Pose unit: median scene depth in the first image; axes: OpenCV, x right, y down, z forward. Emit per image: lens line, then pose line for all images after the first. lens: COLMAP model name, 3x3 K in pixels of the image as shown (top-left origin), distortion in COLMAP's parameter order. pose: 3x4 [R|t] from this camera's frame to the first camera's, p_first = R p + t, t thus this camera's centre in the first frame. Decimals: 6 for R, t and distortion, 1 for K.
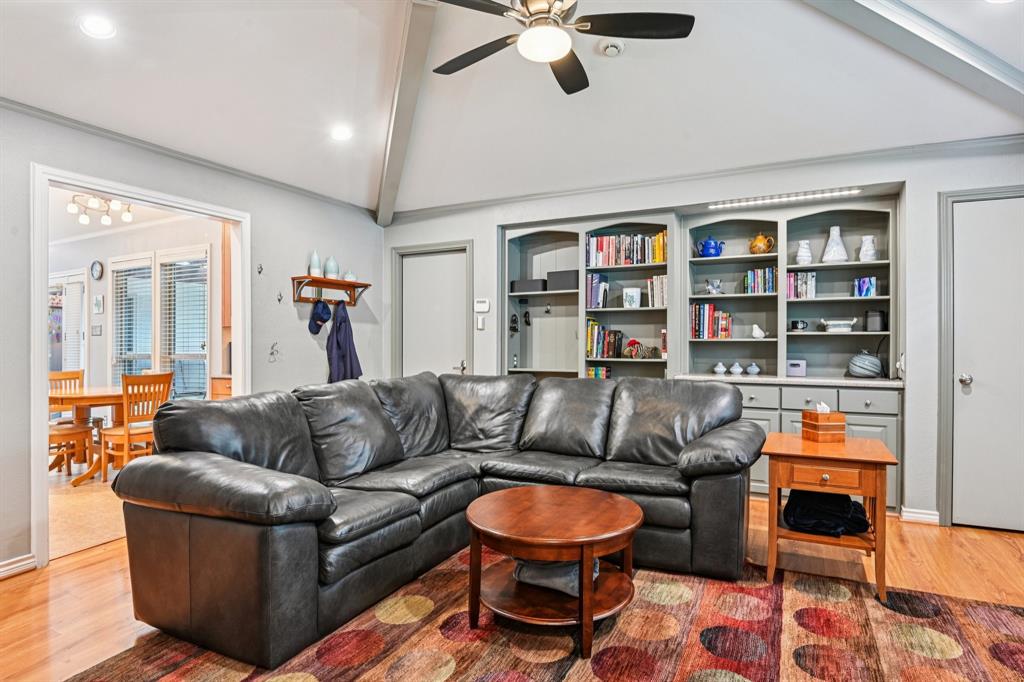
lens RADIAL K [[562.7, 0, 512.0], [0, 562.7, 341.0], [0, 0, 1]] dist [-0.034682, -0.000162]
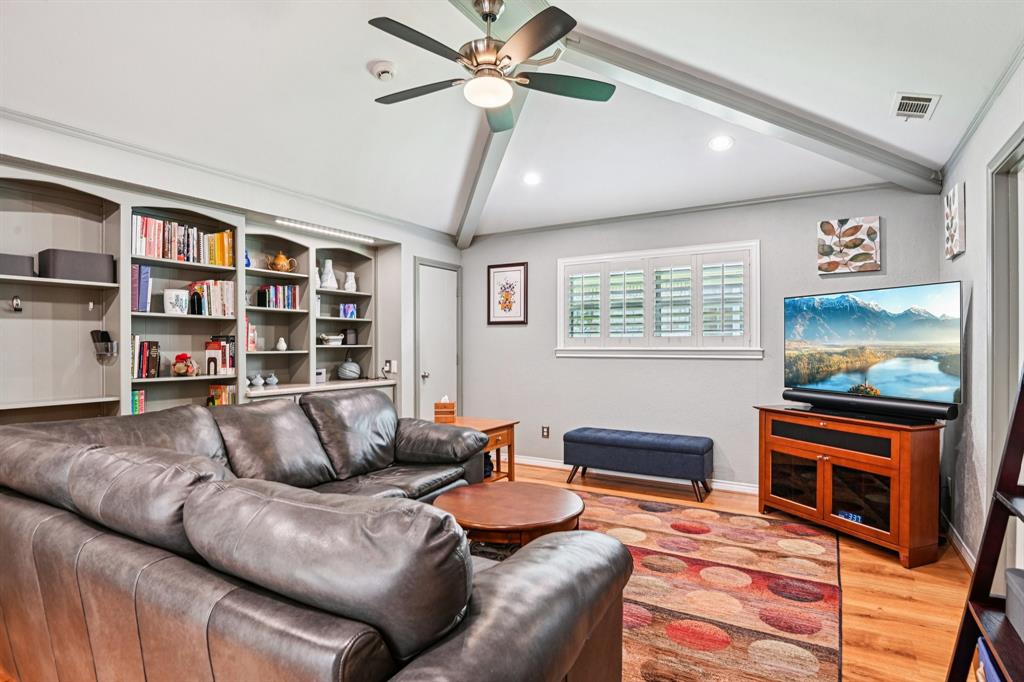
lens RADIAL K [[539.3, 0, 509.0], [0, 539.3, 345.3], [0, 0, 1]] dist [0.000679, -0.000241]
pose [[0.065757, -0.001177, 0.997835, -0.562530], [0.000546, 0.999999, 0.001143, -0.015710], [-0.997836, 0.000470, 0.065757, 0.497610]]
